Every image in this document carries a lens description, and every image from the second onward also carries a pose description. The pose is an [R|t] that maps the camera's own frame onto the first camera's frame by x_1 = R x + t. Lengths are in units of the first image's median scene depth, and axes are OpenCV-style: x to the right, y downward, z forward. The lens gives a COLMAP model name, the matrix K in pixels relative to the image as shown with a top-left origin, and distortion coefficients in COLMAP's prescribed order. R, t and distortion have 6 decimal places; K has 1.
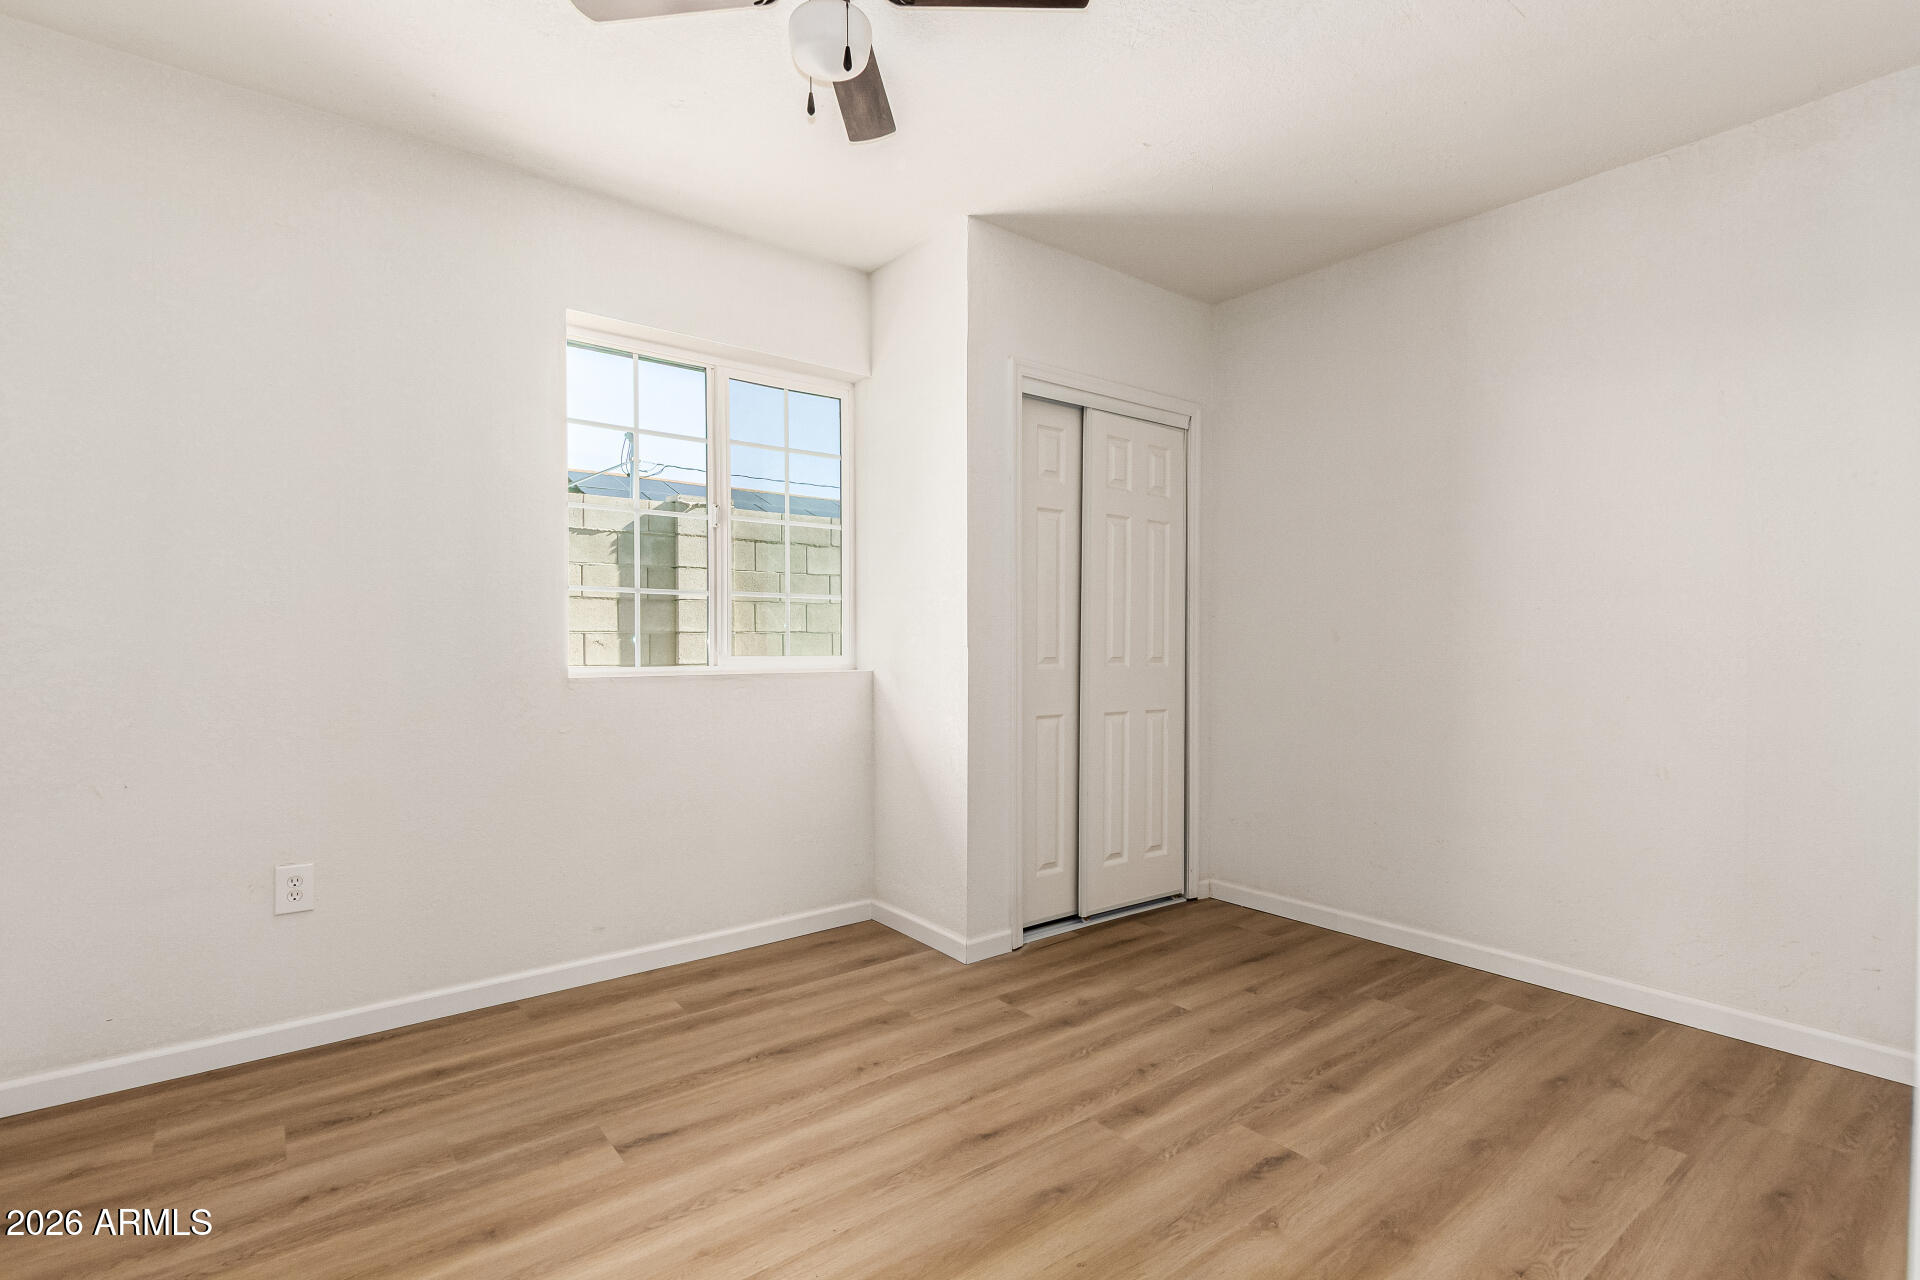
lens RADIAL K [[905.0, 0, 960.3], [0, 905.0, 651.8], [0, 0, 1]] dist [0.012529, -0.004474]
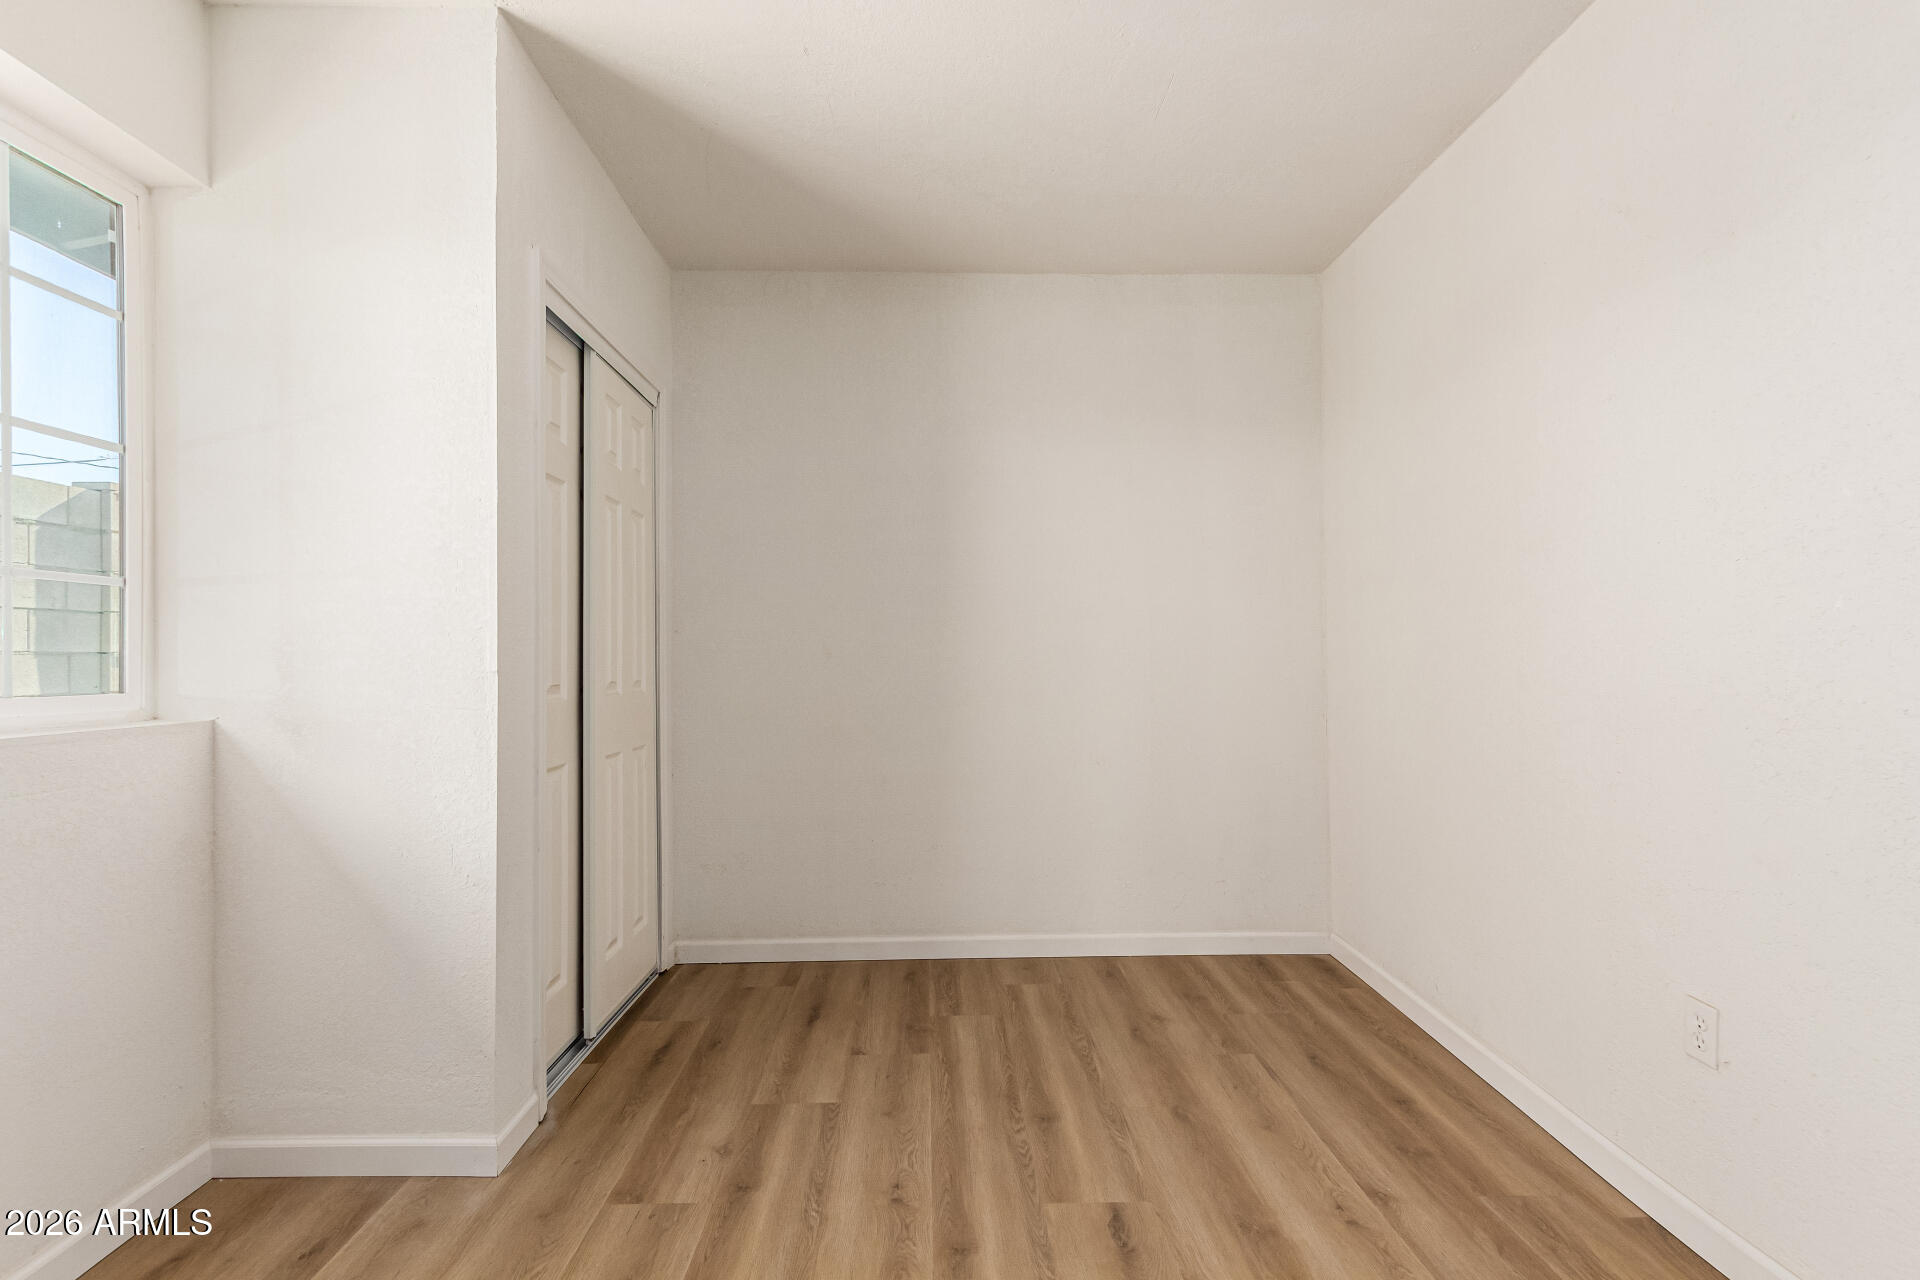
lens RADIAL K [[897.9, 0, 960.0], [0, 897.9, 640.0], [0, 0, 1]] dist [0.017113, -0.009394]
pose [[0.599396, 0.007930, 0.800413, -0.327025], [0.018672, 0.999540, -0.023885, -0.007041], [-0.800235, 0.029262, 0.598973, 0.379453]]
